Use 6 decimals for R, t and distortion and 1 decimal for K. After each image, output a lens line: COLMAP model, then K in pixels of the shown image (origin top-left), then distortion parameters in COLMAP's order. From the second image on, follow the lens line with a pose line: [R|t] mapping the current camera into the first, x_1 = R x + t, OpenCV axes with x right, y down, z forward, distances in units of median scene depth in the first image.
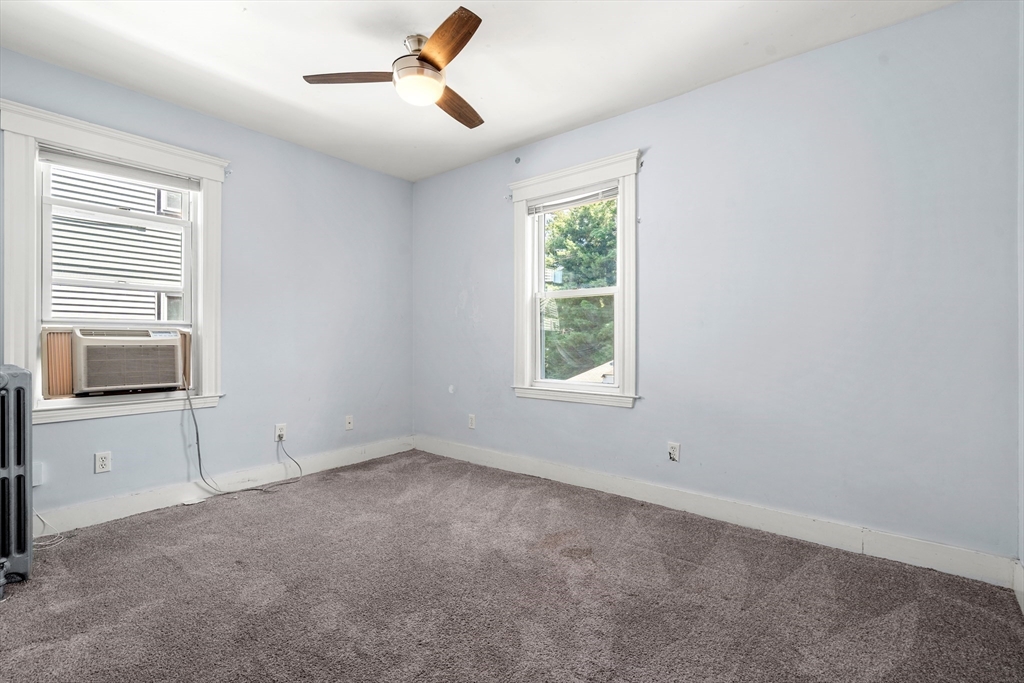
lens RADIAL K [[474.6, 0, 510.4], [0, 474.6, 336.7], [0, 0, 1]] dist [-0.003552, -0.000025]
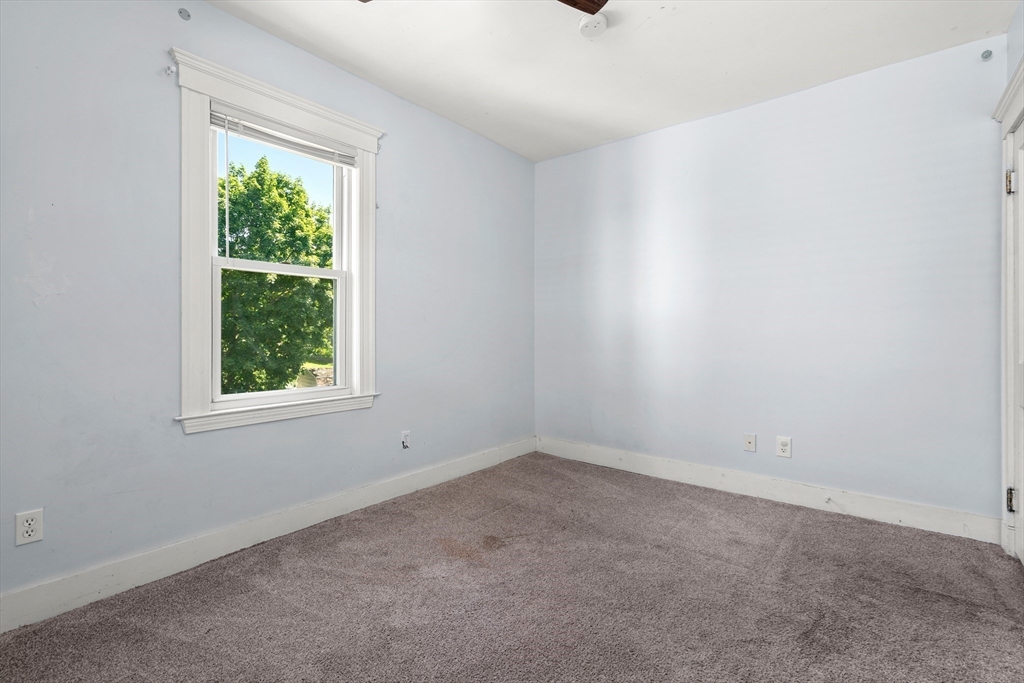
lens RADIAL K [[474.6, 0, 510.4], [0, 474.6, 336.7], [0, 0, 1]] dist [-0.003552, -0.000025]
pose [[-0.022416, -0.011581, 0.999682, -0.637237], [-0.002472, 0.999930, 0.011529, 0.002283], [-0.999746, -0.002213, -0.022443, 0.718508]]
